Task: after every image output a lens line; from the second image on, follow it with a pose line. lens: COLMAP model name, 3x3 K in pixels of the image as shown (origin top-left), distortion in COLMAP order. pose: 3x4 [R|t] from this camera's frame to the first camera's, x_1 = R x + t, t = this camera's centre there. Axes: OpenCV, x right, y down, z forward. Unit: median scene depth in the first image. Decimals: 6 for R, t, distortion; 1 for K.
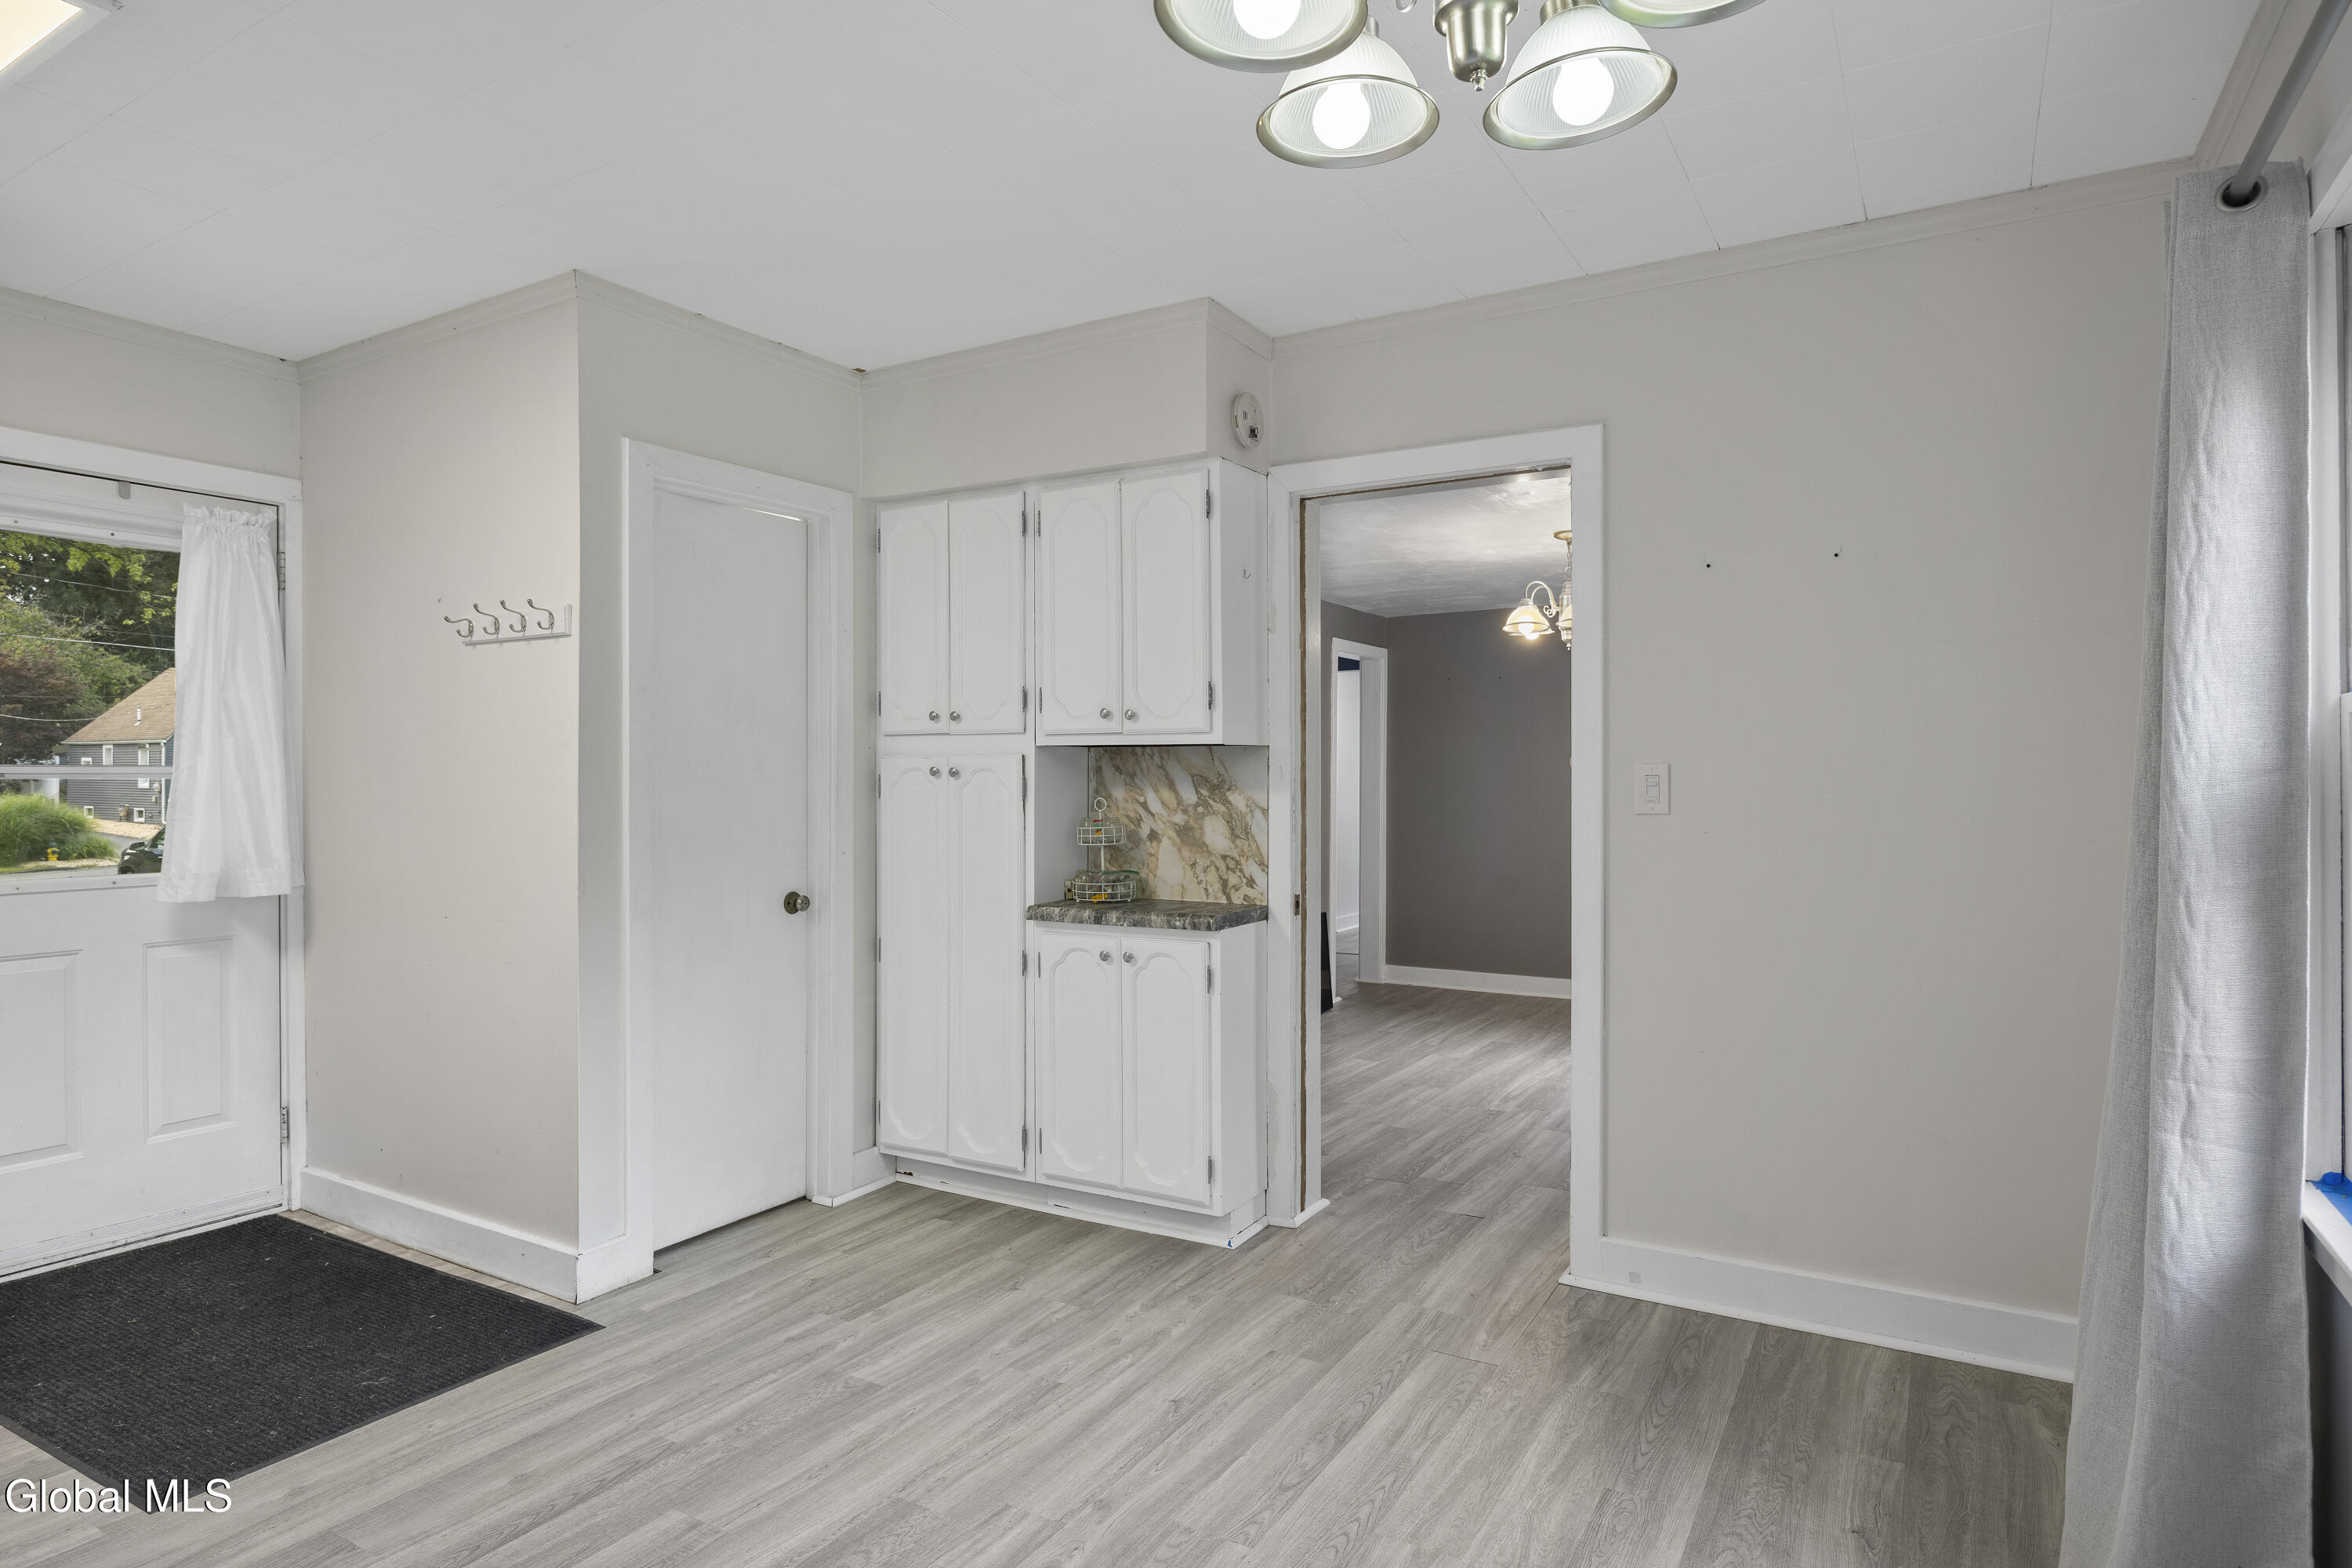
lens RADIAL K [[1291.2, 0, 1169.9], [0, 1291.2, 784.6], [0, 0, 1]] dist [-0.001449, -0.000262]
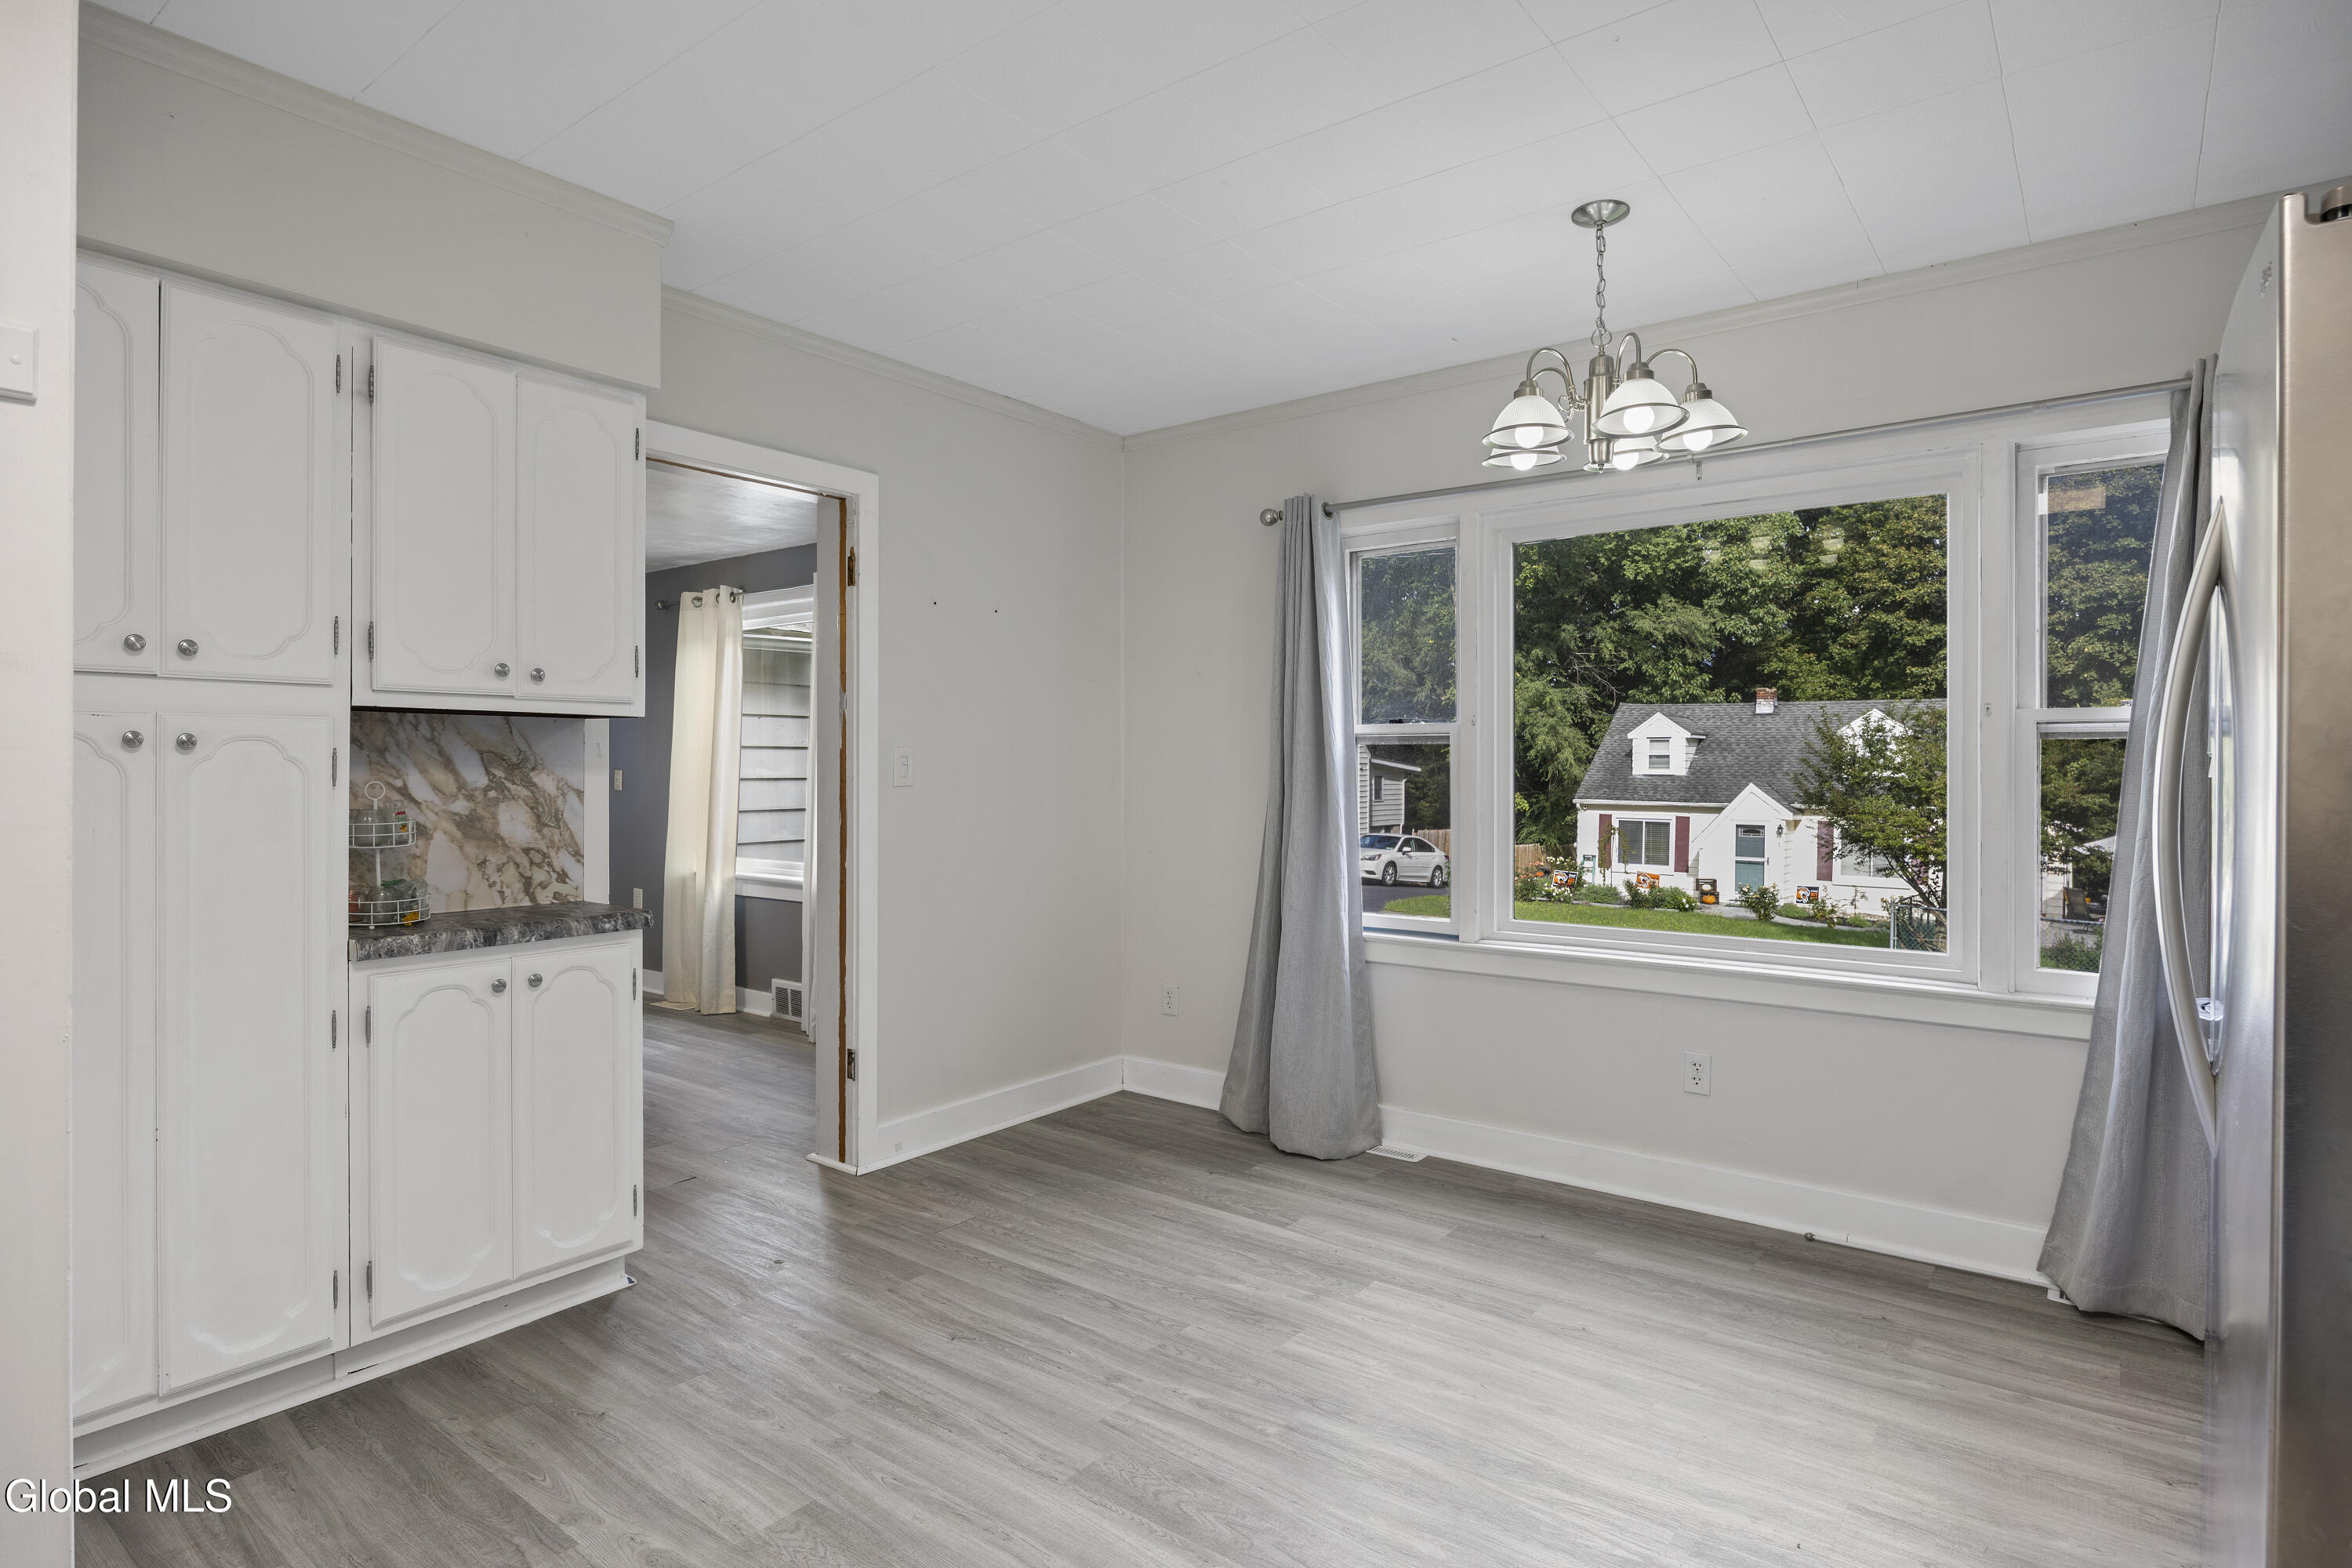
lens RADIAL K [[1224.0, 0, 1168.3], [0, 1224.0, 769.3], [0, 0, 1]] dist [-0.003638, -0.000752]
pose [[0.123526, -0.002476, 0.992338, -0.700178], [0.003967, 0.999990, 0.002001, 0.004016], [-0.992333, 0.003690, 0.123535, 0.499422]]
